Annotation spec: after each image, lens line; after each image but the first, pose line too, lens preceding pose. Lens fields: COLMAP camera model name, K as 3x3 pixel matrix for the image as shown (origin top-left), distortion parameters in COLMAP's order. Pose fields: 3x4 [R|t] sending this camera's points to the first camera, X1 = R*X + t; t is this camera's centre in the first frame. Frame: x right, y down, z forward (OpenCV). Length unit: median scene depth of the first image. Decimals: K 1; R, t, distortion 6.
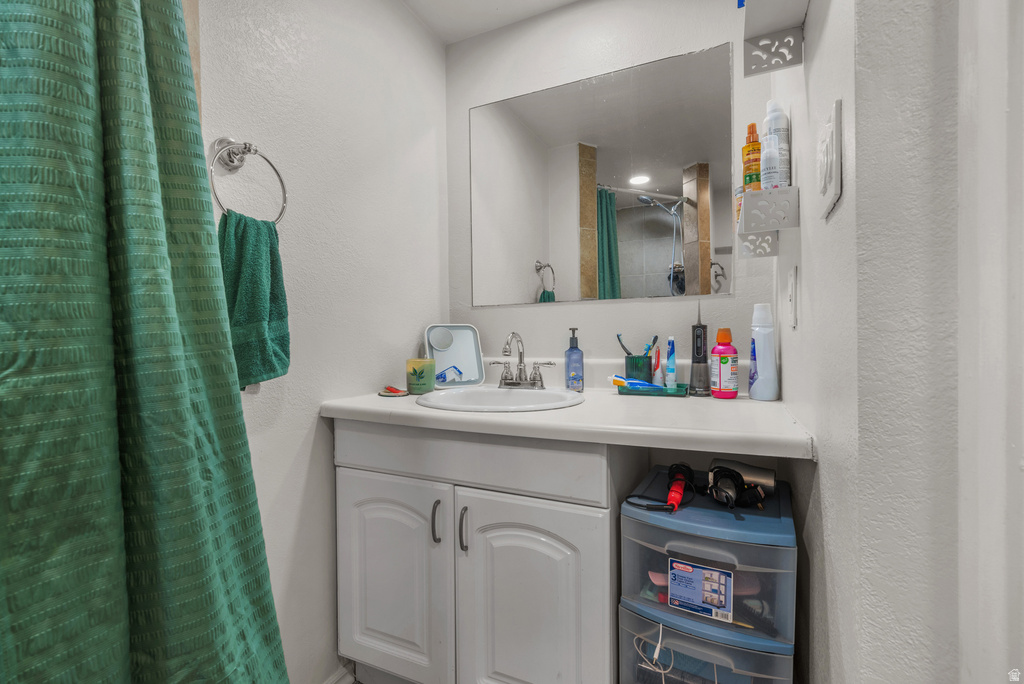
lens RADIAL K [[457.0, 0, 512.9], [0, 457.0, 346.2], [0, 0, 1]] dist [-0.001798, 0.000935]
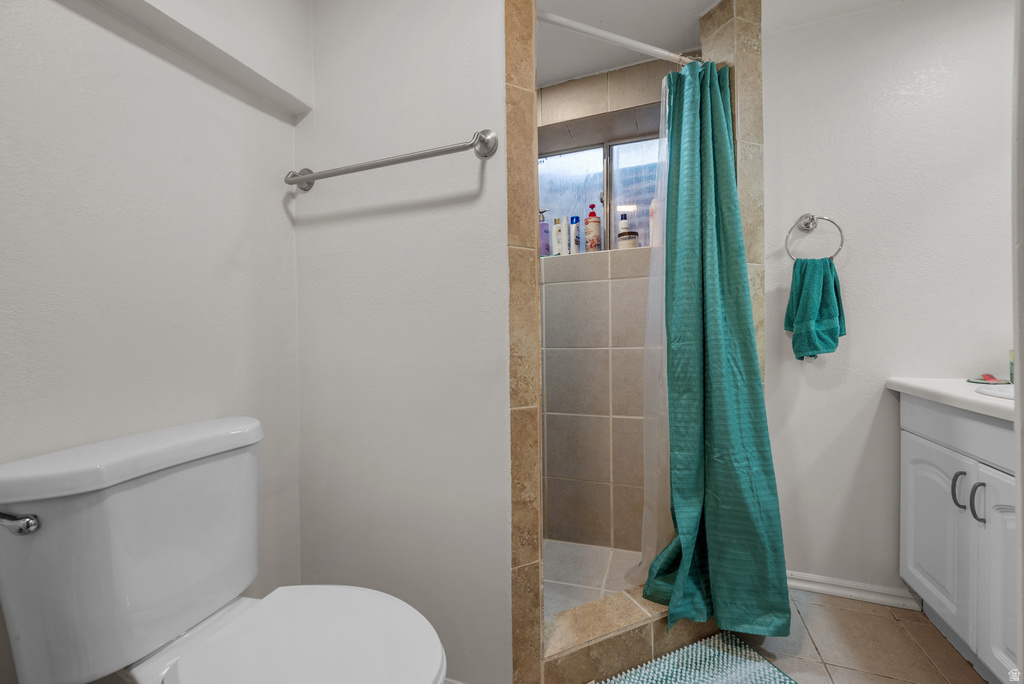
lens RADIAL K [[396.5, 0, 513.2], [0, 396.5, 338.7], [0, 0, 1]] dist [-0.000610, -0.000046]
pose [[0.055964, 0.012119, -0.998359, 1.347757], [-0.004576, 0.999919, 0.011881, 0.002197], [0.998422, 0.003903, 0.056015, -0.307927]]
